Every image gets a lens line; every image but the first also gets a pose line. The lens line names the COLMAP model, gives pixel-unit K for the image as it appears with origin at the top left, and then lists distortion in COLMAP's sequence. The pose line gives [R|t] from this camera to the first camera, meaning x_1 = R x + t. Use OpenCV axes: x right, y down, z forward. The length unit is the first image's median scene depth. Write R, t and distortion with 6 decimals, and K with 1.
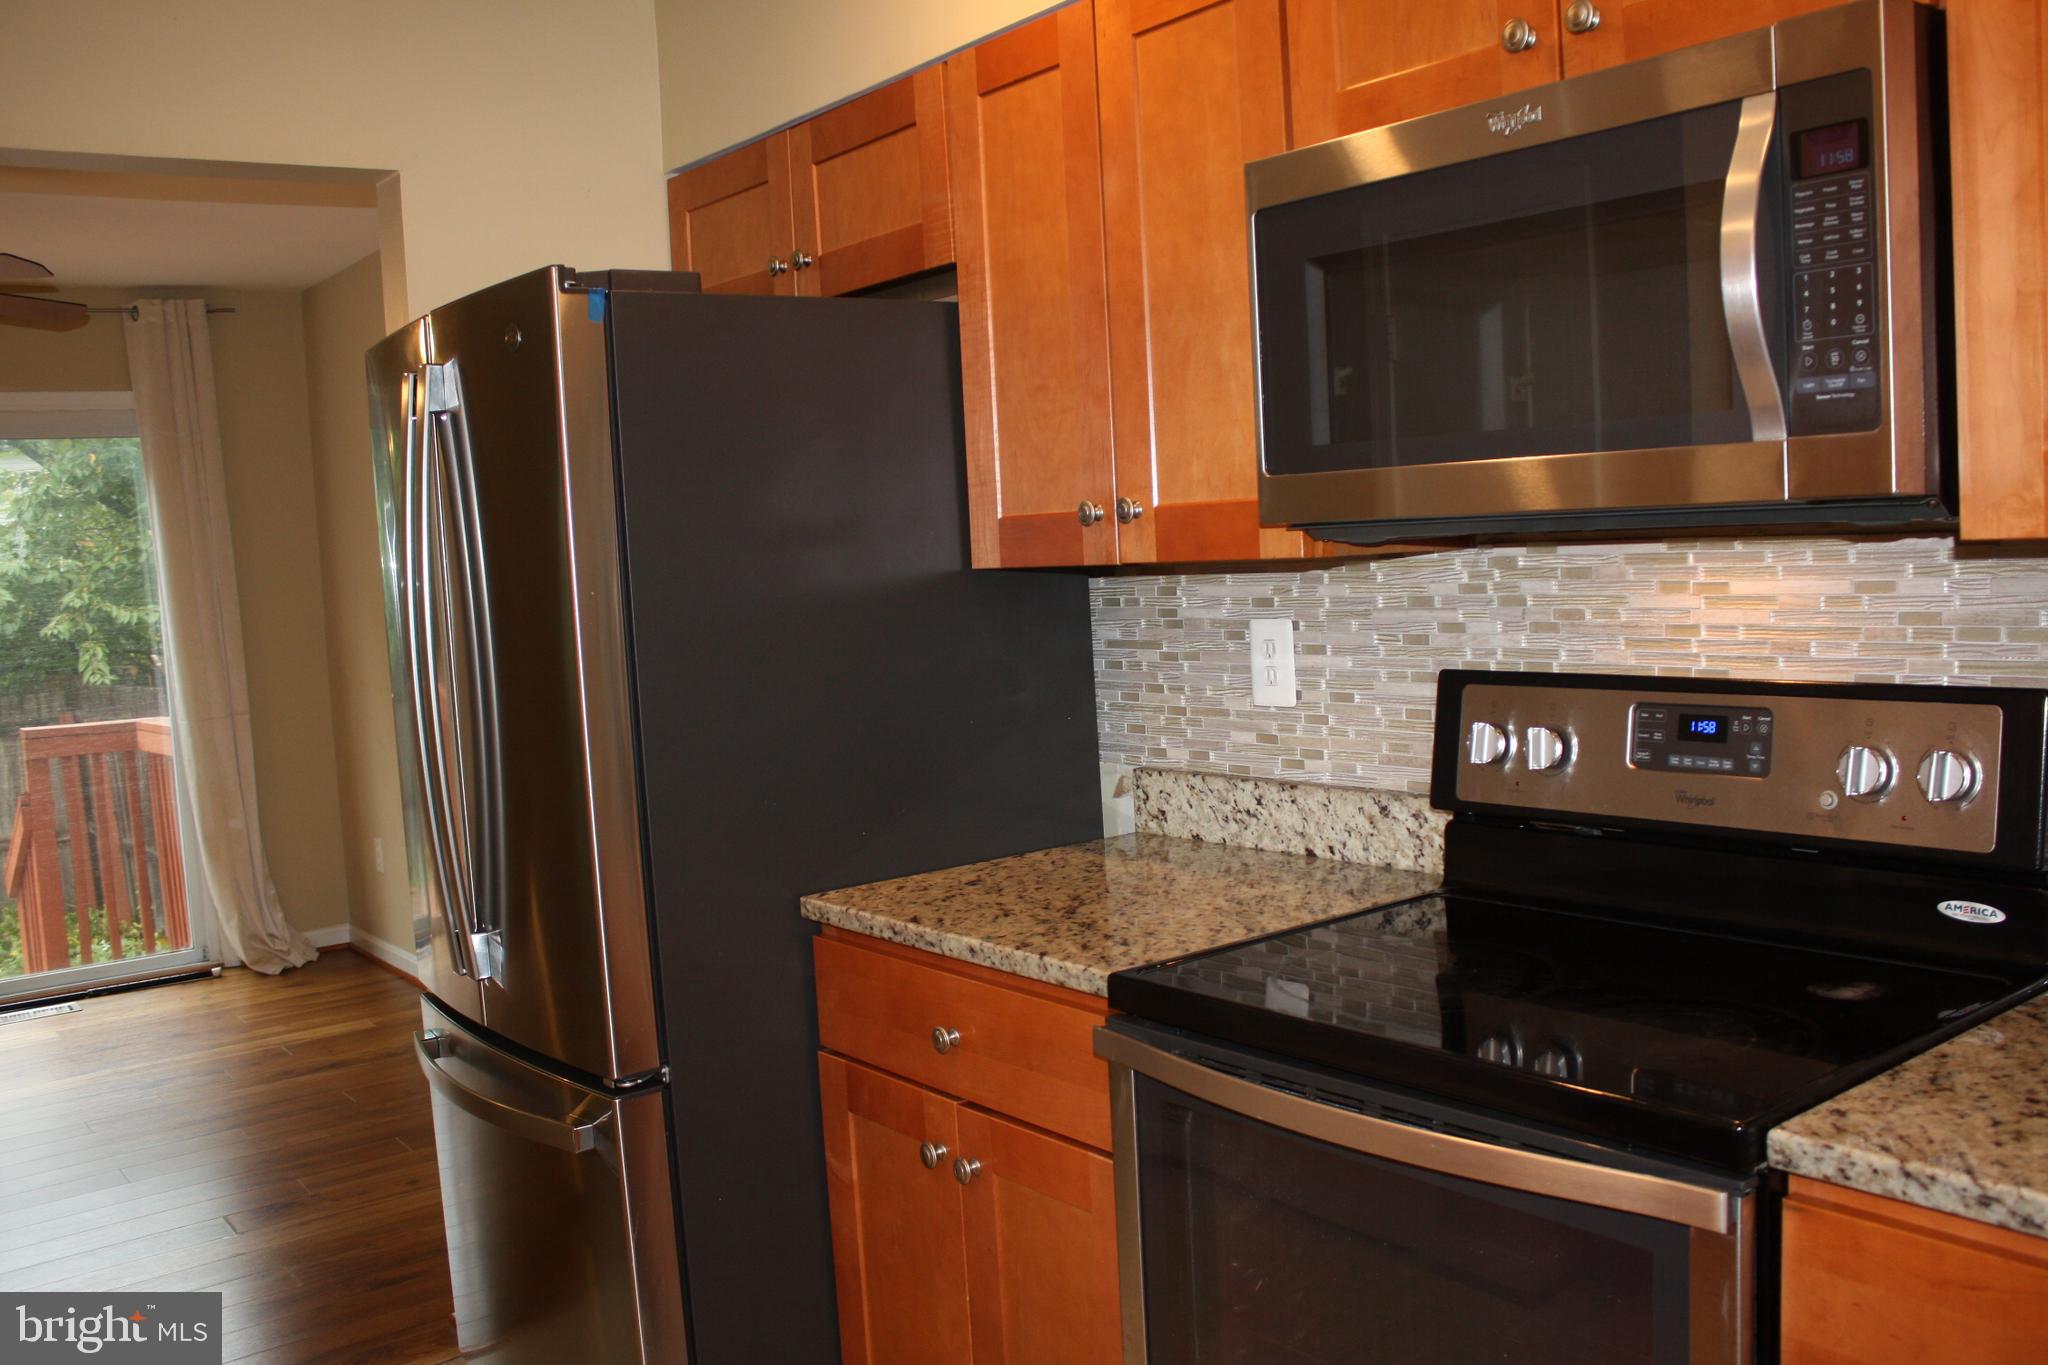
lens RADIAL K [[1707.0, 0, 1060.3], [0, 1707.0, 676.0], [0, 0, 1]] dist [-0.166367, 0.127512]
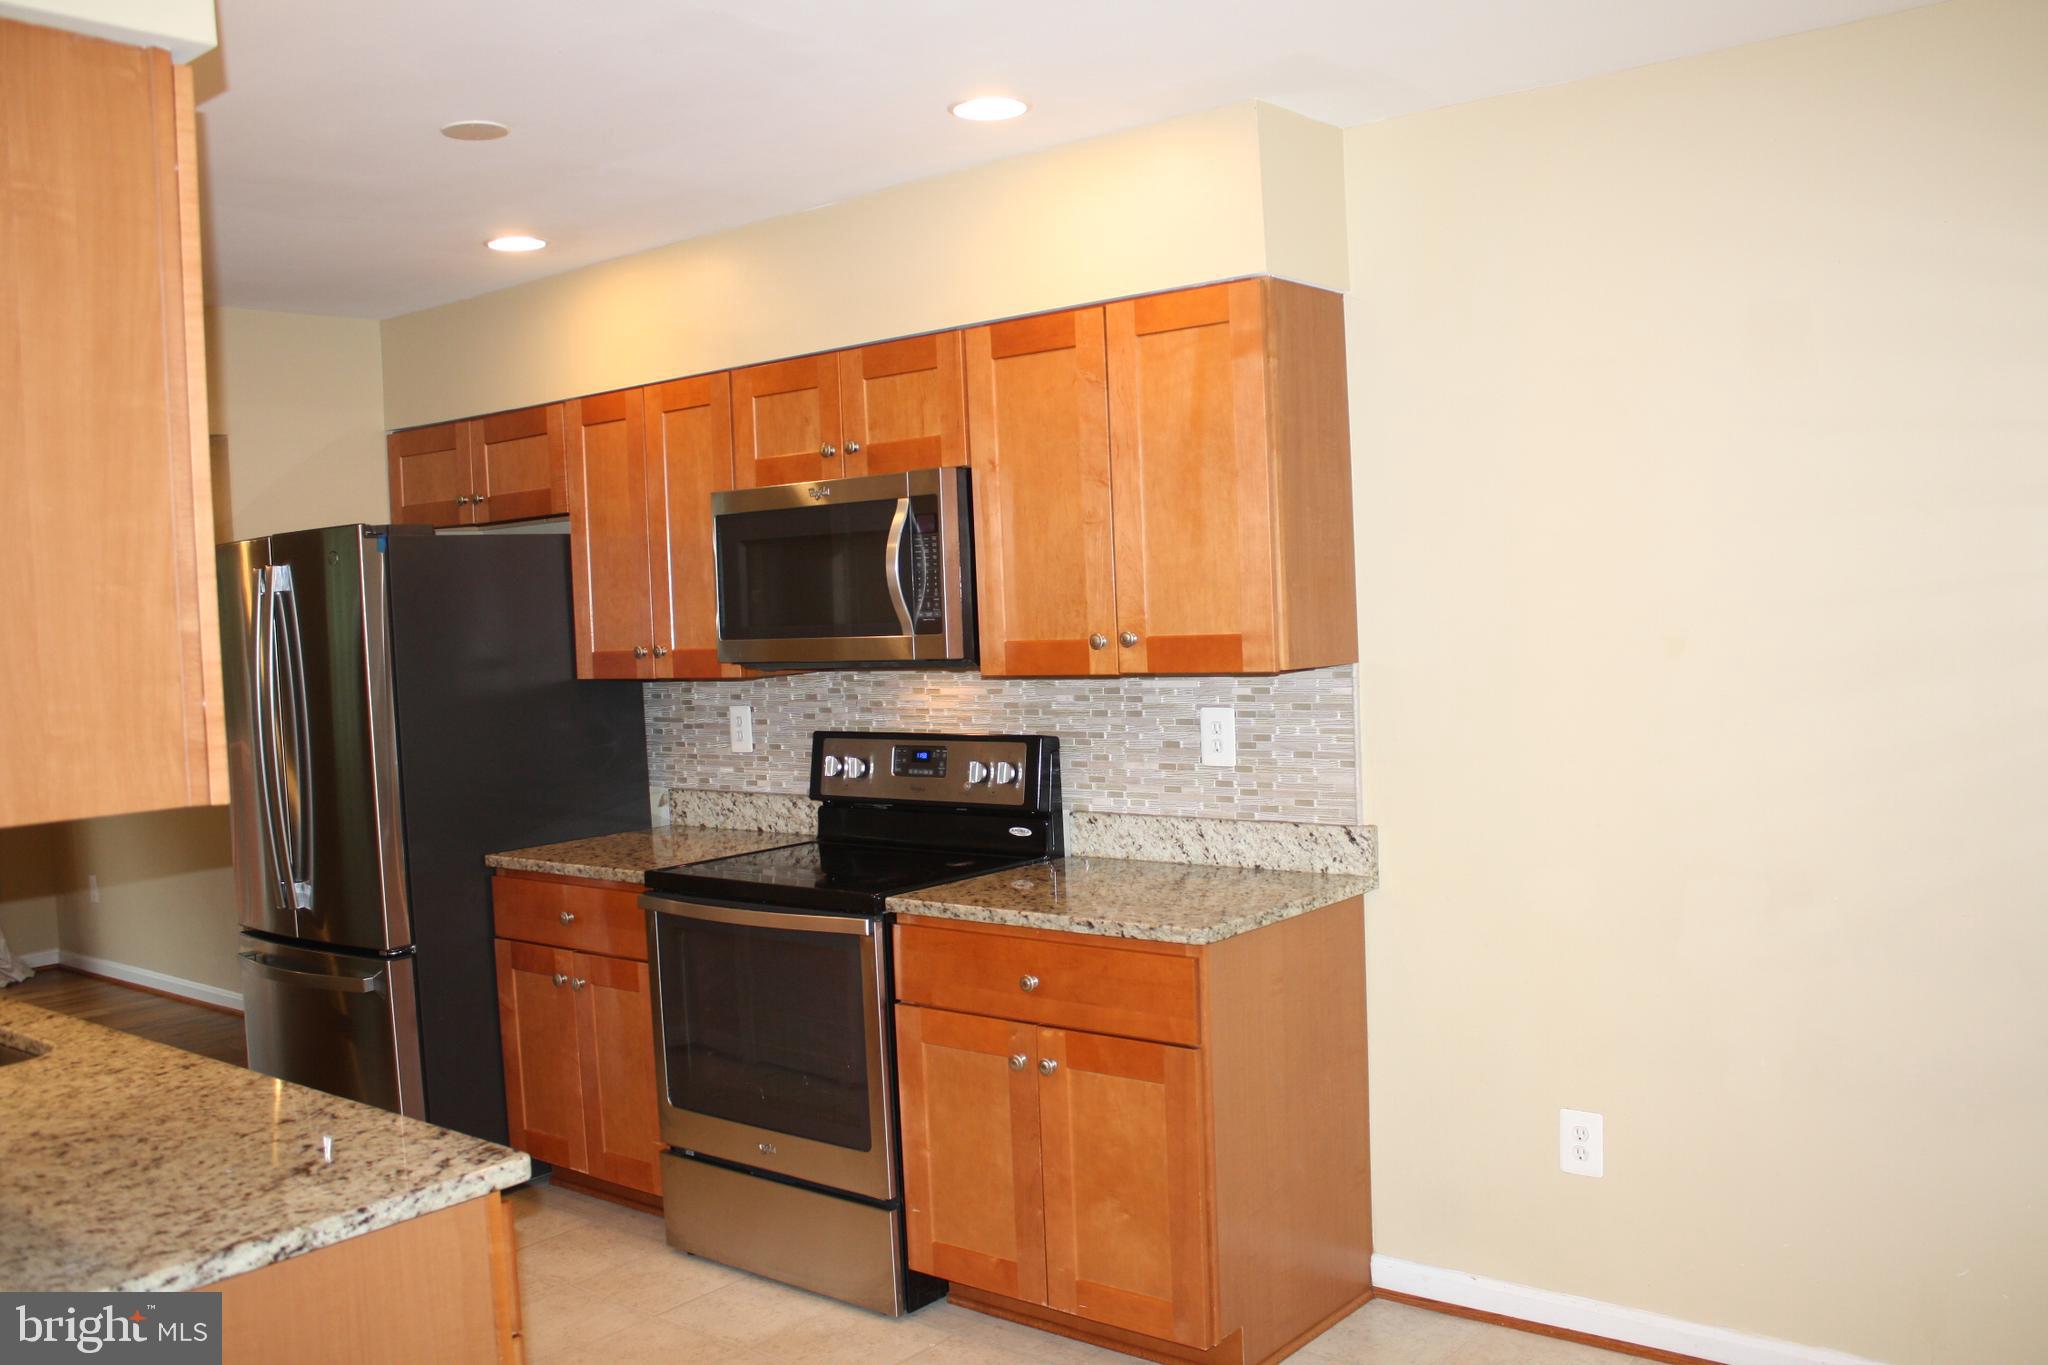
lens RADIAL K [[1707.0, 0, 1060.3], [0, 1707.0, 676.0], [0, 0, 1]] dist [-0.166367, 0.127512]
pose [[0.971917, 0.000520, 0.235325, 0.029885], [0.010180, 0.998969, -0.044252, 0.022113], [-0.235105, 0.045405, 0.970909, -0.990757]]
